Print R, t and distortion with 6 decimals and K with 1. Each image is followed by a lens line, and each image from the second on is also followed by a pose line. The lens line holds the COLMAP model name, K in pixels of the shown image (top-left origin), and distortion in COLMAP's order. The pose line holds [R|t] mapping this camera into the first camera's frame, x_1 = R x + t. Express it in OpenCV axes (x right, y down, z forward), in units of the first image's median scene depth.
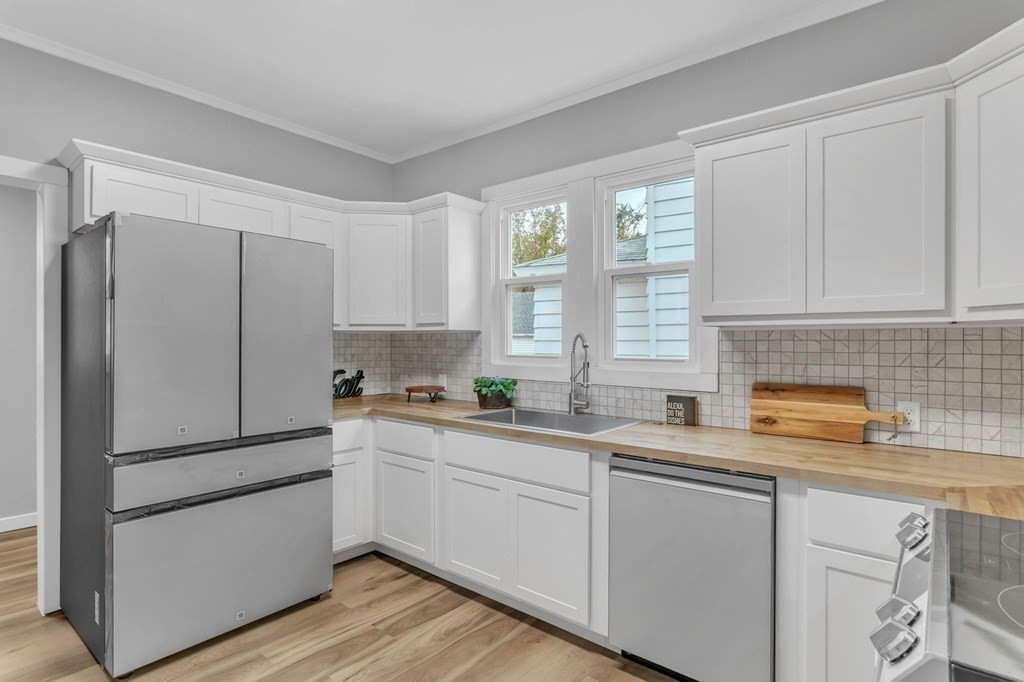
lens RADIAL K [[525.7, 0, 512.8], [0, 525.7, 342.3], [0, 0, 1]] dist [-0.002445, 0.000238]
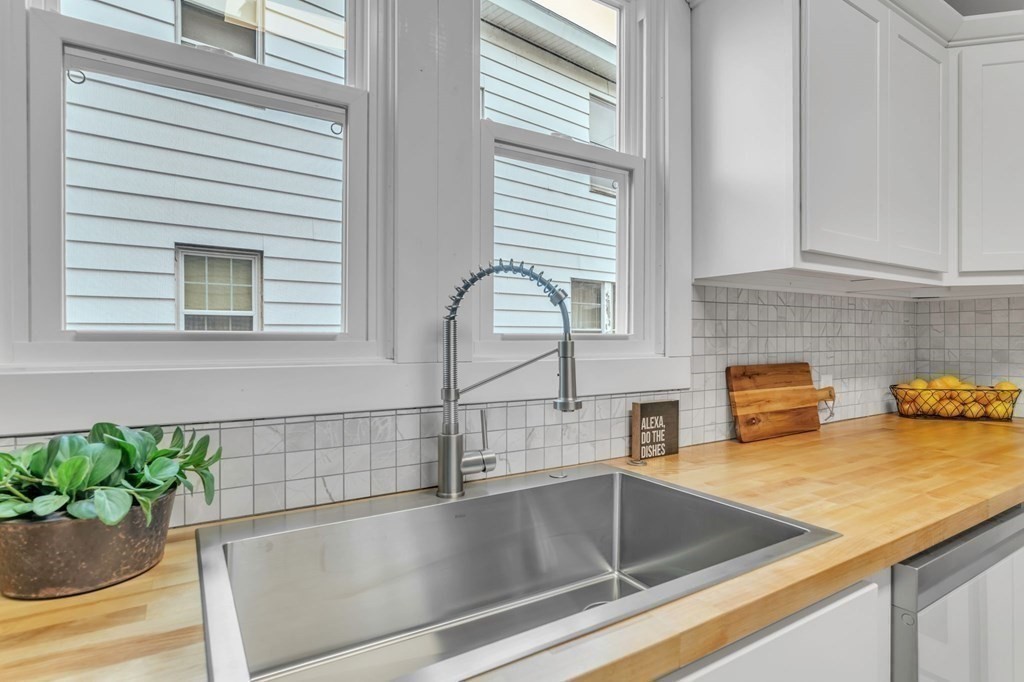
lens RADIAL K [[540.4, 0, 517.9], [0, 540.4, 336.0], [0, 0, 1]] dist [-0.023851, 0.018460]
pose [[0.307198, 0.001930, 0.951644, -0.248645], [0.003606, 0.999988, -0.003192, 0.037318], [-0.951639, 0.004412, 0.307187, 0.990067]]
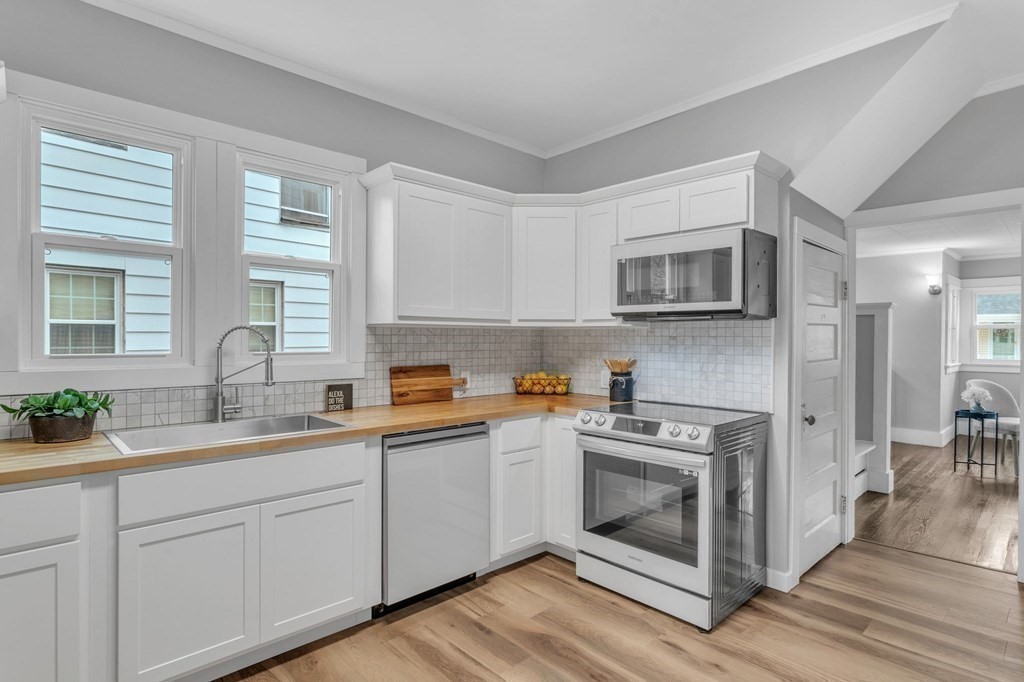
lens RADIAL K [[540.4, 0, 517.9], [0, 540.4, 336.0], [0, 0, 1]] dist [-0.023851, 0.018460]
pose [[0.116301, 0.001482, 0.993213, -0.786062], [-0.003851, 0.999992, -0.001041, -0.000392], [-0.993206, -0.003704, 0.116306, 0.506155]]
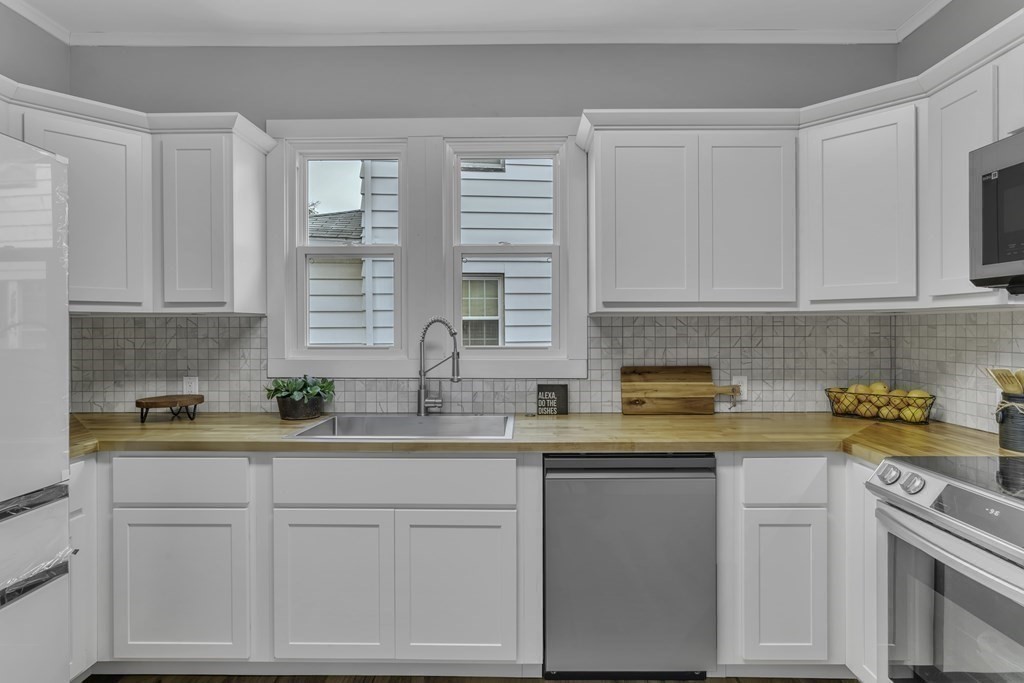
lens RADIAL K [[541.9, 0, 515.2], [0, 541.9, 328.6], [0, 0, 1]] dist [-0.024285, 0.016479]
pose [[0.779189, -0.003821, 0.626778, -0.360407], [0.004928, 0.999988, -0.000031, -0.000229], [-0.626770, 0.003113, 0.779198, 0.278835]]
